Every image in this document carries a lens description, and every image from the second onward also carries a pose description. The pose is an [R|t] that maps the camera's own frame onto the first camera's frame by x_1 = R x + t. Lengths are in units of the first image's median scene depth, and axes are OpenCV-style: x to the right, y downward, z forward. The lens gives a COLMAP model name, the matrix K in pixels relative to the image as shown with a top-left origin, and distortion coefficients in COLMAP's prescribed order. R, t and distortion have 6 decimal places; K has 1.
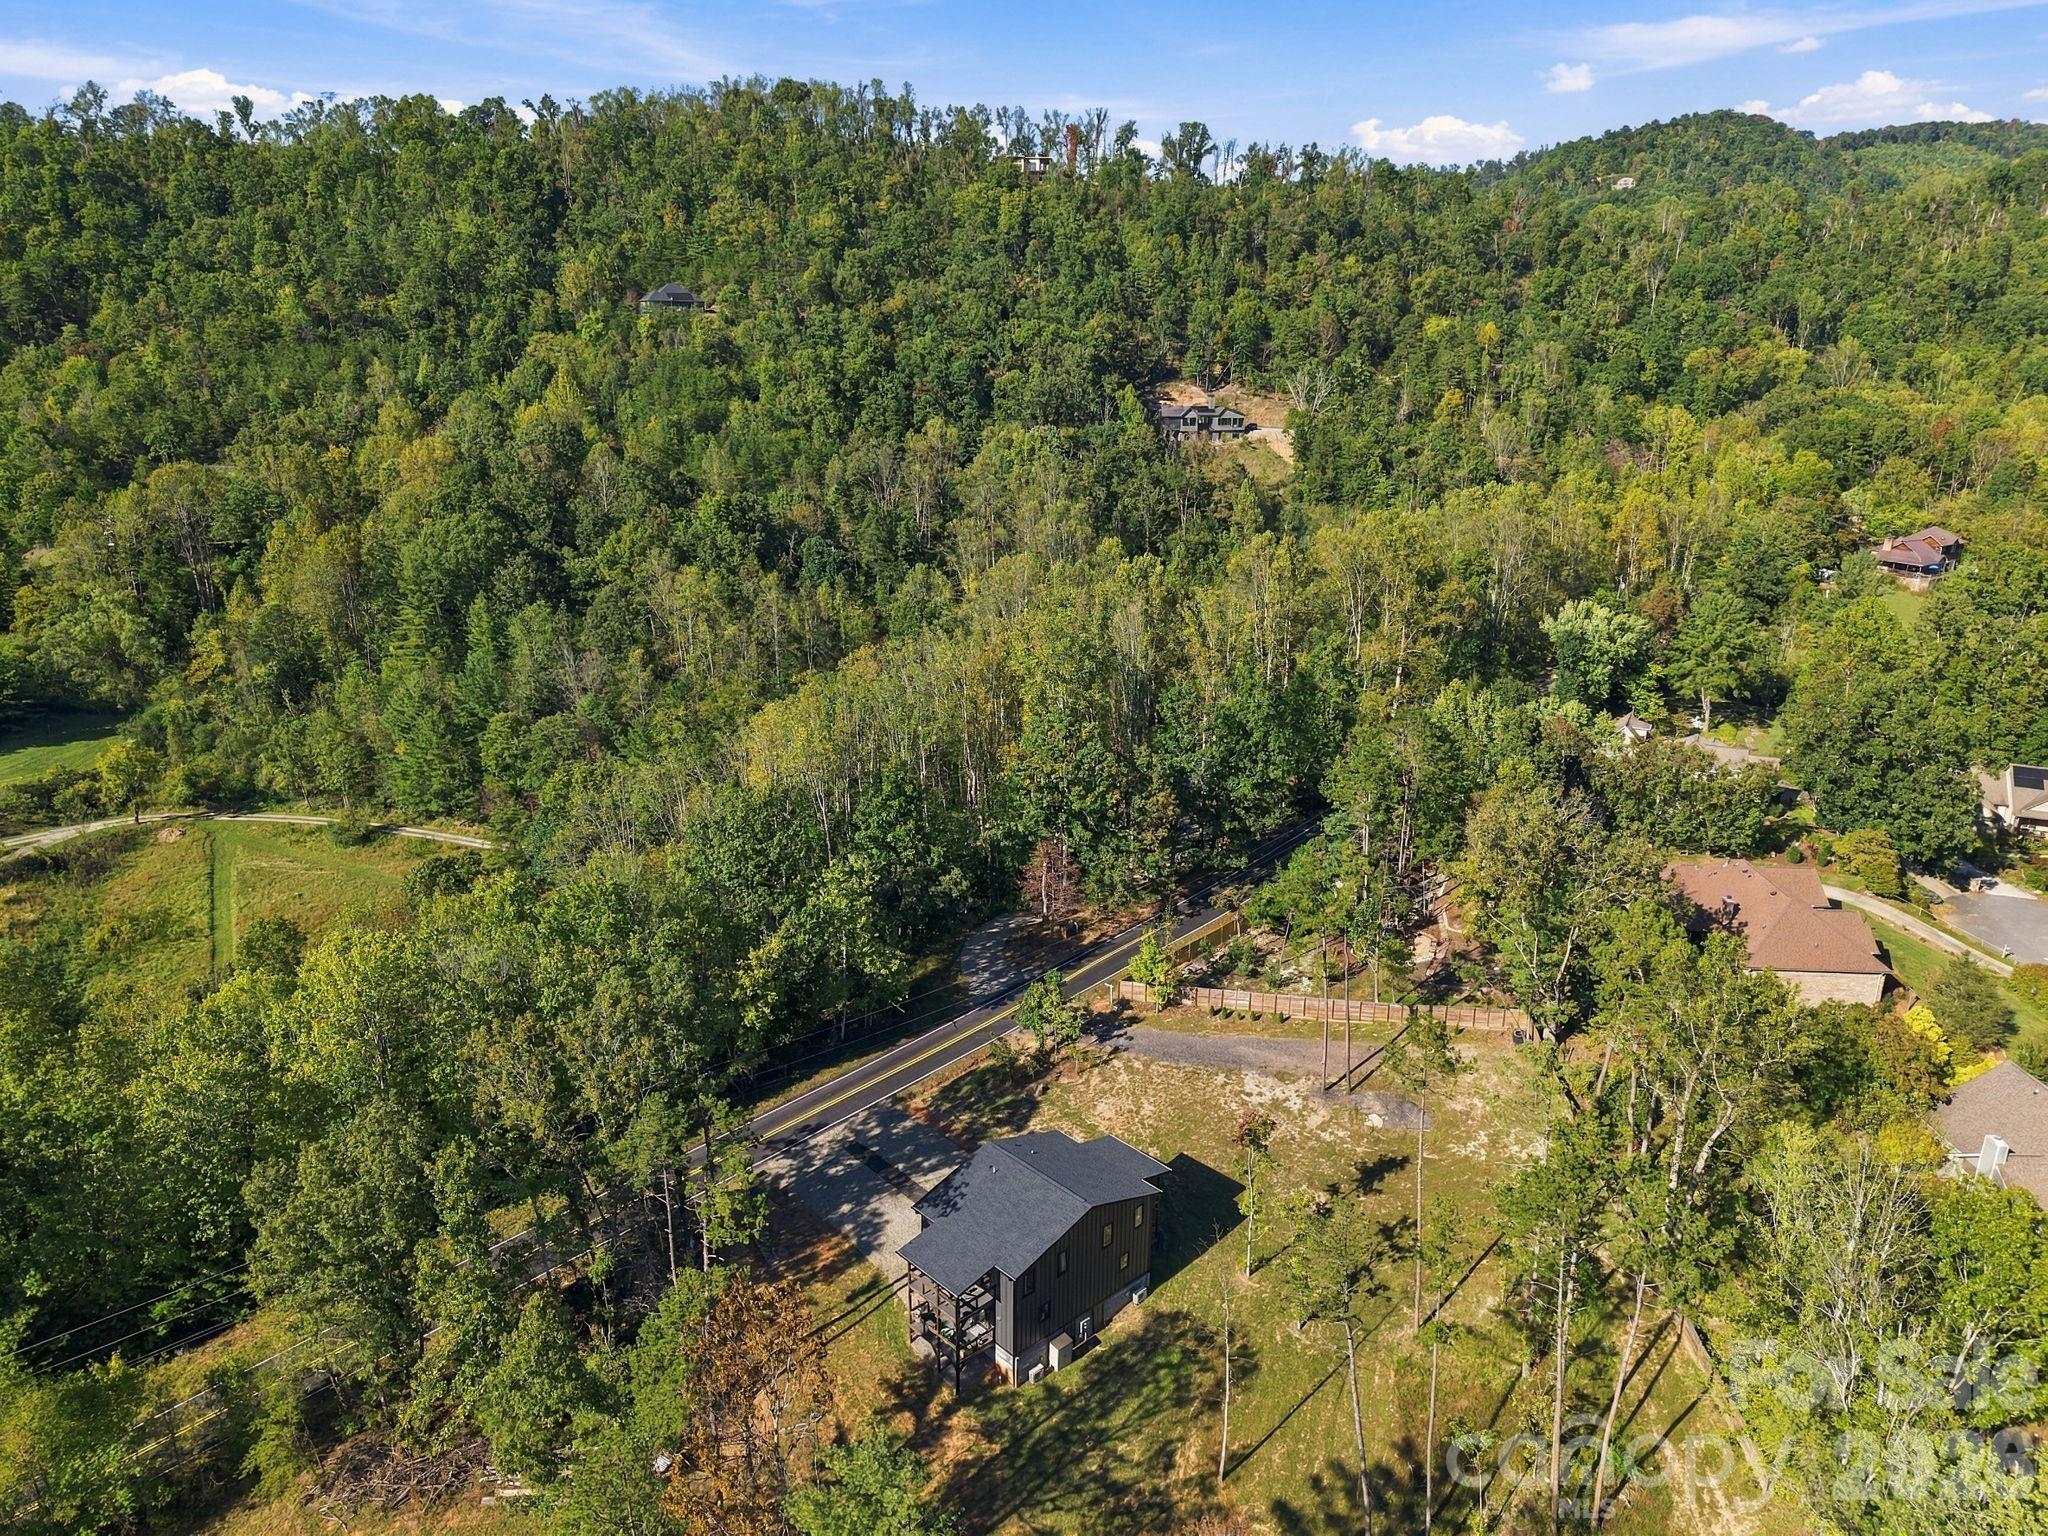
lens RADIAL K [[1338.8, 0, 1024.0], [0, 1338.8, 768.0], [0, 0, 1]] dist [0.021683, -0.000845]
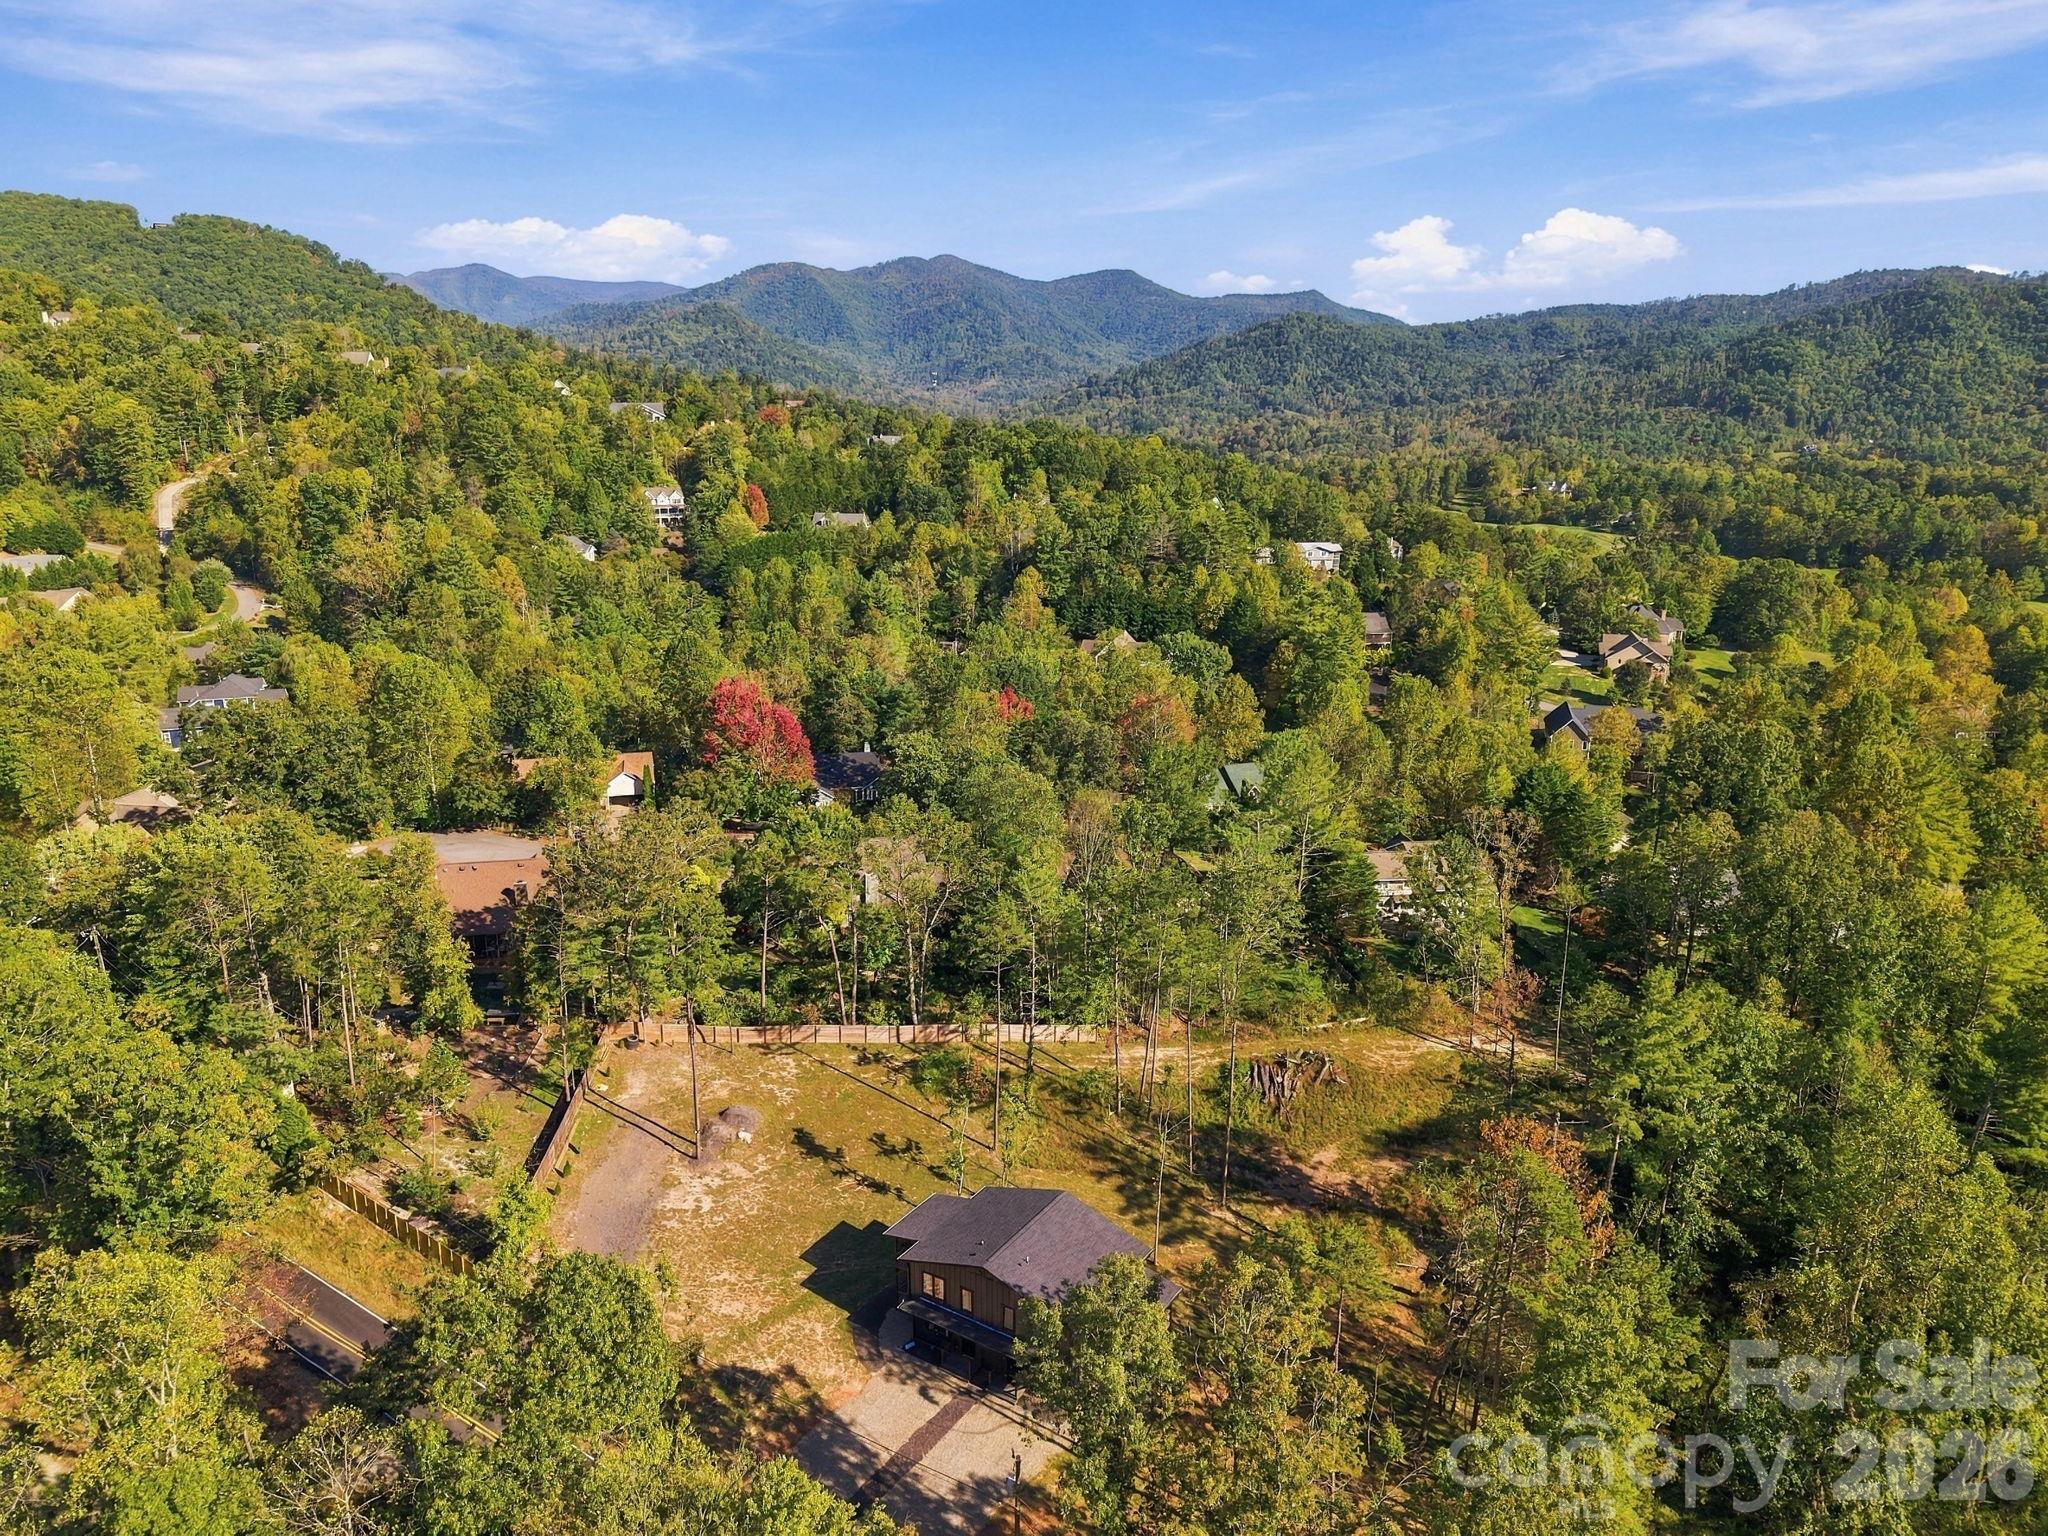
lens RADIAL K [[1397.7, 0, 1013.8], [0, 1397.7, 714.6], [0, 0, 1]] dist [0.046604, -0.058137]
pose [[-0.239679, -0.214354, 0.946893, -0.774355], [0.293988, 0.913505, 0.281211, -0.286889], [-0.925270, 0.345776, -0.155931, 0.923065]]
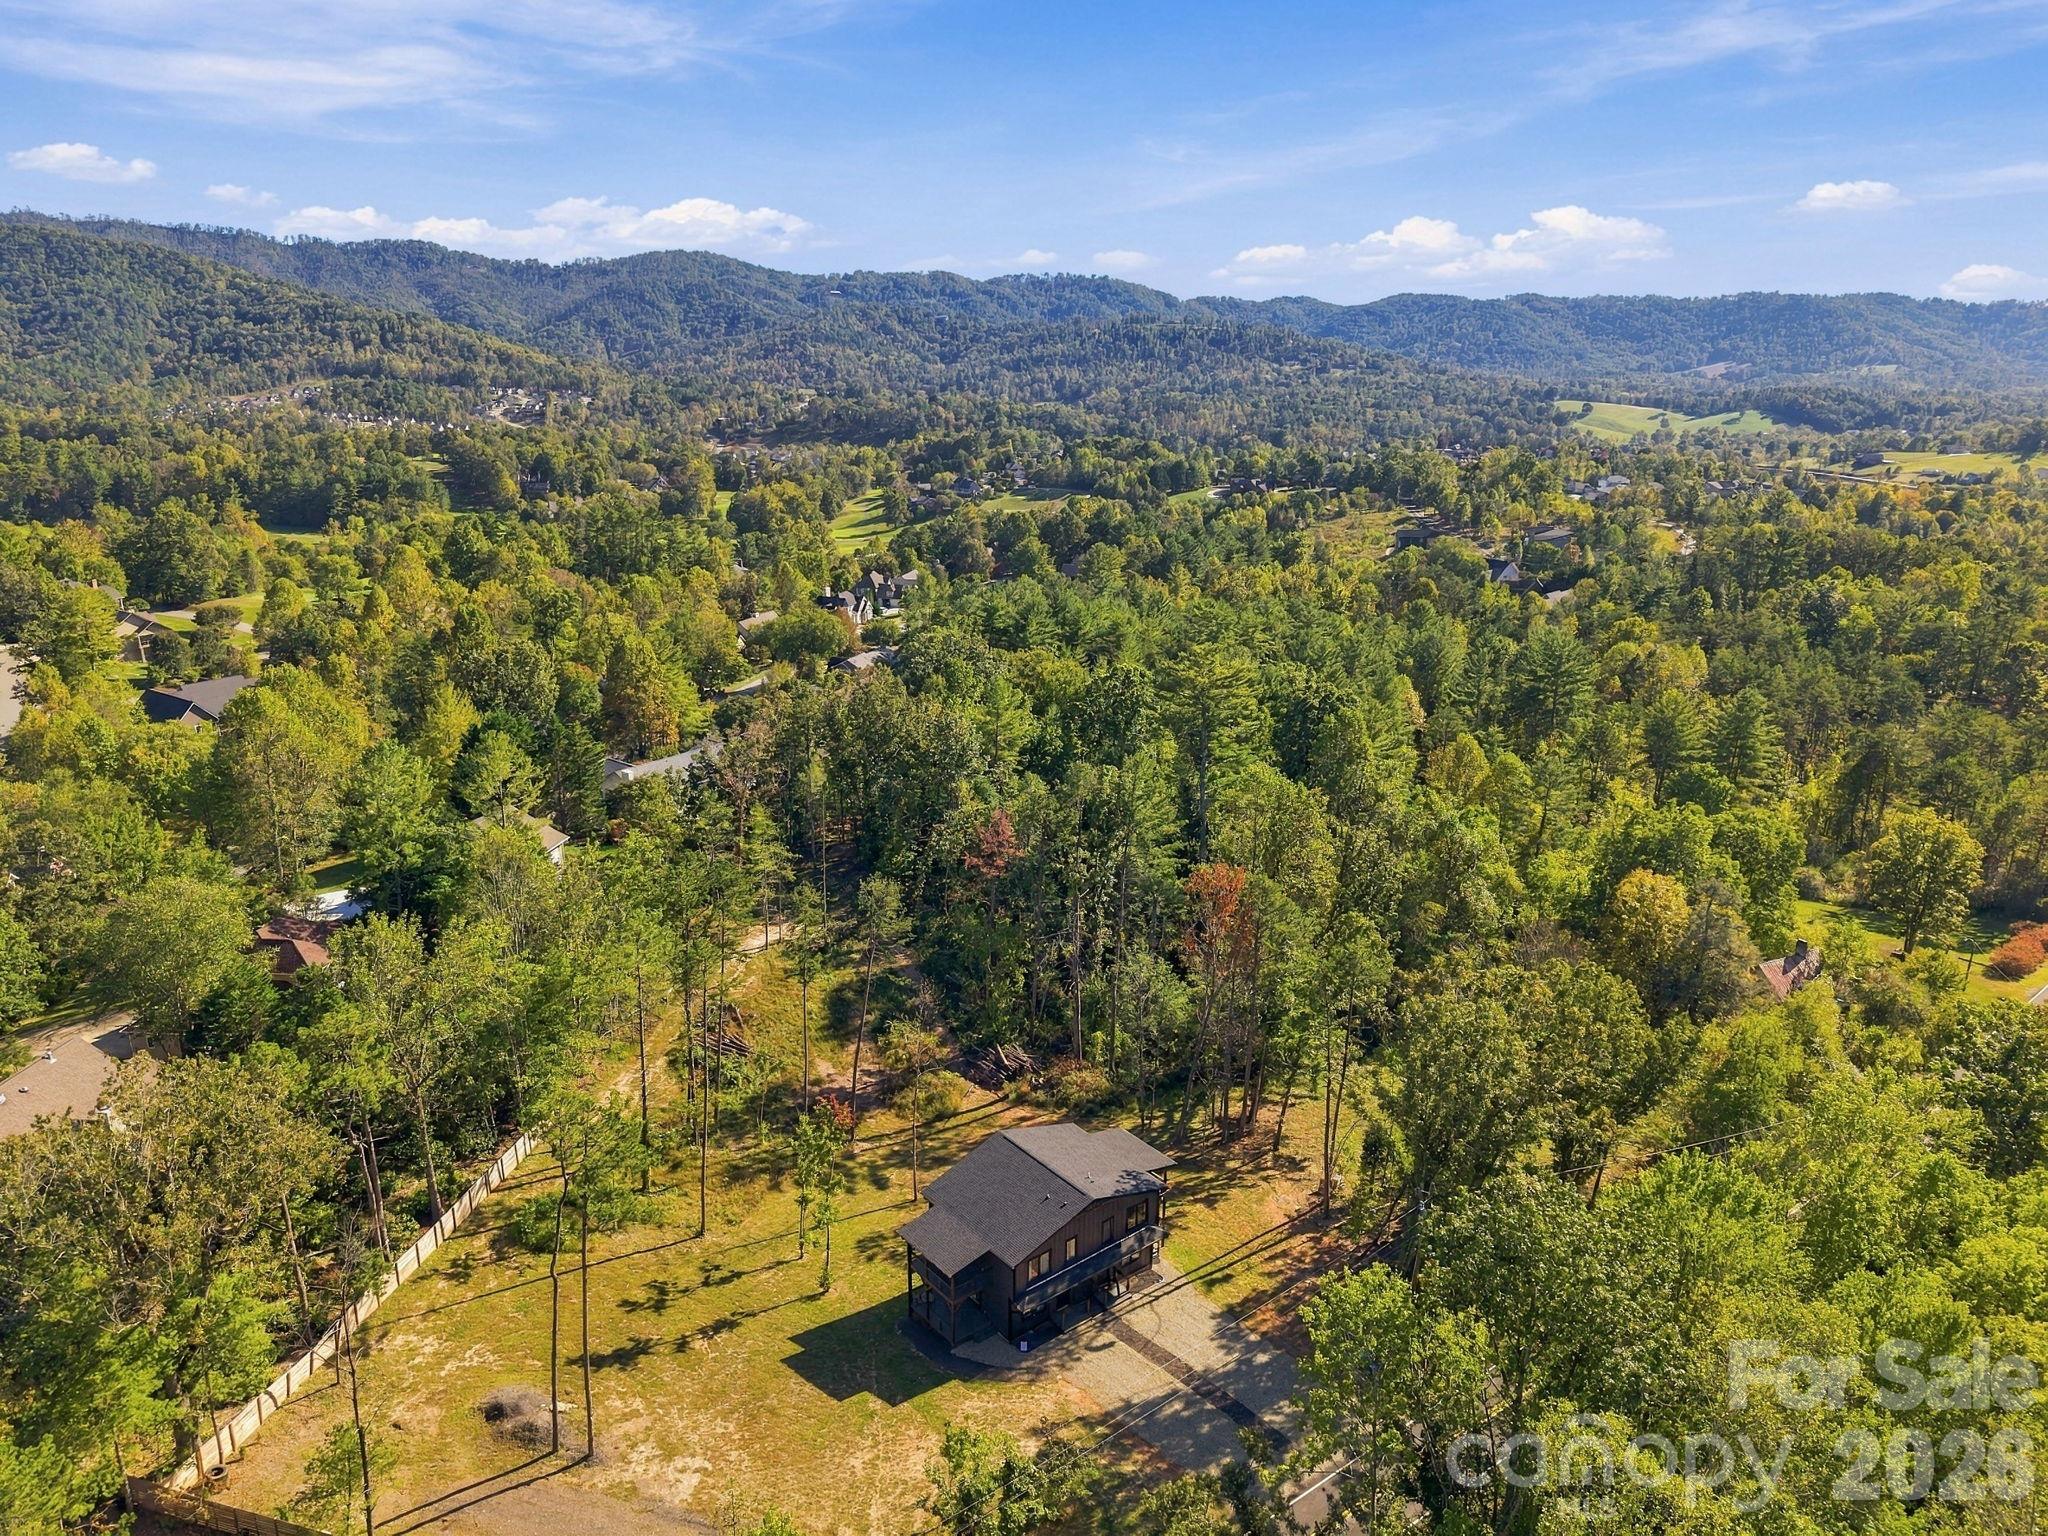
lens RADIAL K [[1353.4, 0, 1048.0], [0, 1353.4, 797.7], [0, 0, 1]] dist [-0.000982, -0.003663]
pose [[-0.998004, -0.025194, 0.057910, -0.037641], [0.013948, 0.806403, 0.591202, -0.456893], [-0.061593, 0.590829, -0.804442, 1.464019]]
